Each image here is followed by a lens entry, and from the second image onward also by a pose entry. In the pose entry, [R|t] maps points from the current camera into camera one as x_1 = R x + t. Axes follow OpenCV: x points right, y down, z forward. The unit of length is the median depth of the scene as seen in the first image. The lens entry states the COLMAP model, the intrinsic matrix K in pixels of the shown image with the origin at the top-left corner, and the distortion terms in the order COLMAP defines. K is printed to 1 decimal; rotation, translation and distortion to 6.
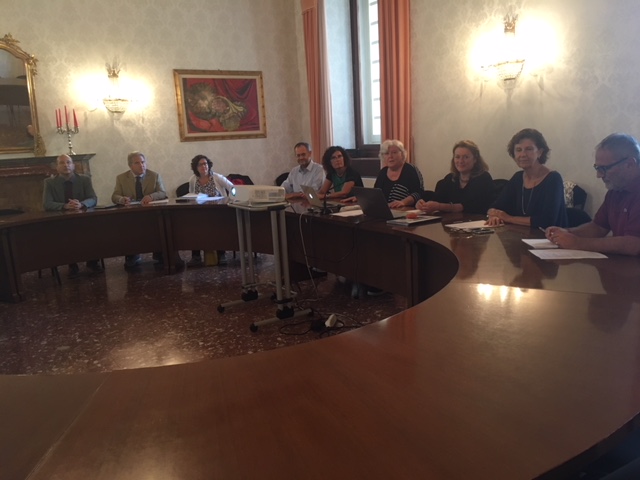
lens RADIAL K [[546.0, 0, 320.0], [0, 546.0, 240.0], [0, 0, 1]] dist [0.080540, -0.098936]
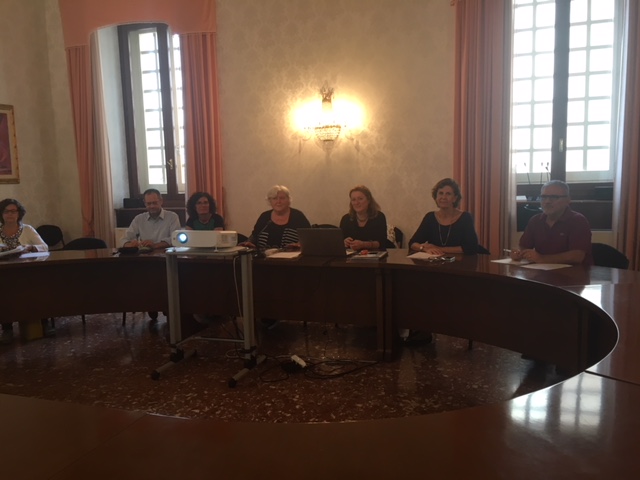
lens RADIAL K [[546.0, 0, 320.0], [0, 546.0, 240.0], [0, 0, 1]] dist [0.080540, -0.098936]
pose [[0.785307, -0.034079, 0.618168, -0.394344], [0.098047, 0.992729, -0.069830, 0.000930], [-0.611293, 0.115447, 0.782938, 0.115221]]
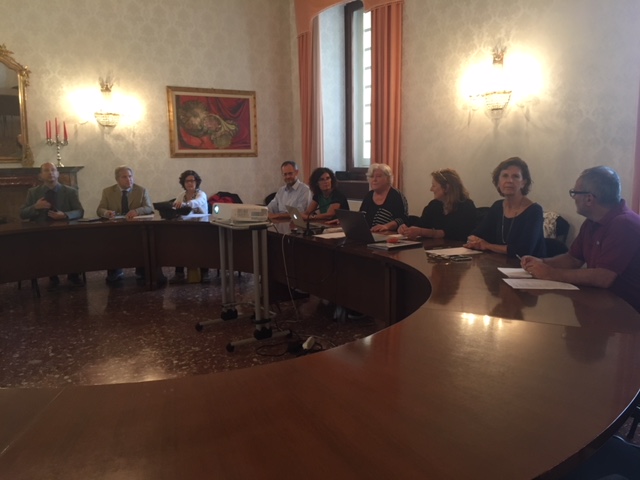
lens RADIAL K [[546.0, 0, 320.0], [0, 546.0, 240.0], [0, 0, 1]] dist [0.080540, -0.098936]
pose [[0.999249, 0.036683, 0.012506, 0.014673], [-0.036183, 0.998618, -0.038121, -0.001010], [-0.013887, 0.037640, 0.999195, 0.002362]]
